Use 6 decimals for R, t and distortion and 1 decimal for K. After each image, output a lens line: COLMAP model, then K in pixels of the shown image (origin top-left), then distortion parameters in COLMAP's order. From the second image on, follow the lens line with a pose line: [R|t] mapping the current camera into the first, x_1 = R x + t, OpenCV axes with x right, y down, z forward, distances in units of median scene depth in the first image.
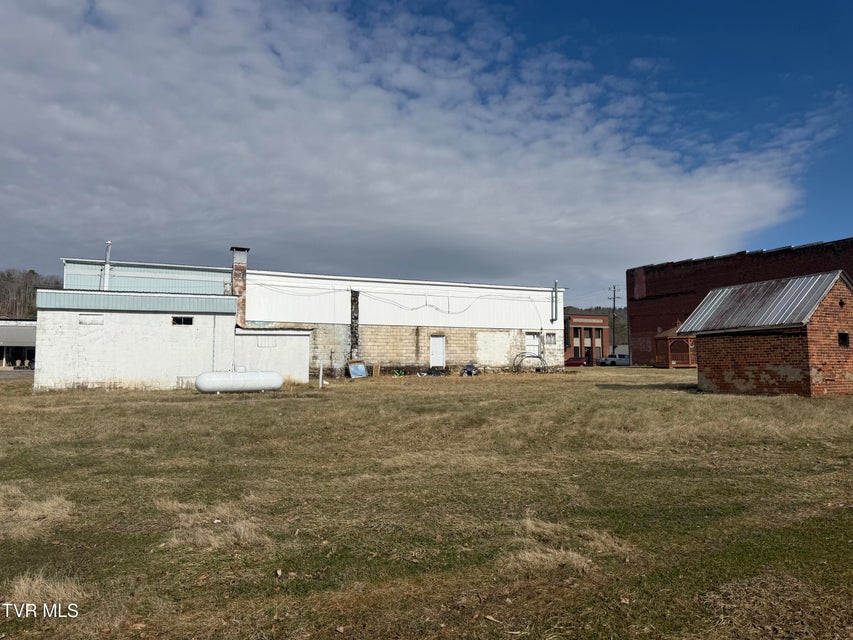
lens RADIAL K [[594.7, 0, 424.4], [0, 594.7, 322.5], [0, 0, 1]] dist [0.087779, -0.111849]
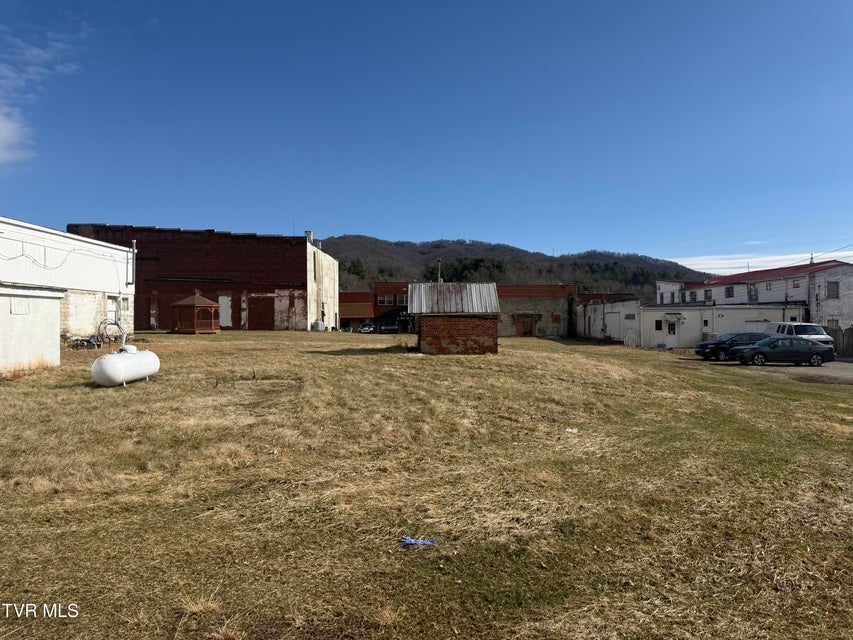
lens RADIAL K [[594.7, 0, 424.4], [0, 594.7, 322.5], [0, 0, 1]] dist [0.087779, -0.111849]
pose [[0.414907, 0.007667, 0.909832, -0.455560], [-0.069557, 0.997305, 0.023316, 0.002343], [-0.907201, -0.072959, 0.414322, 0.213862]]
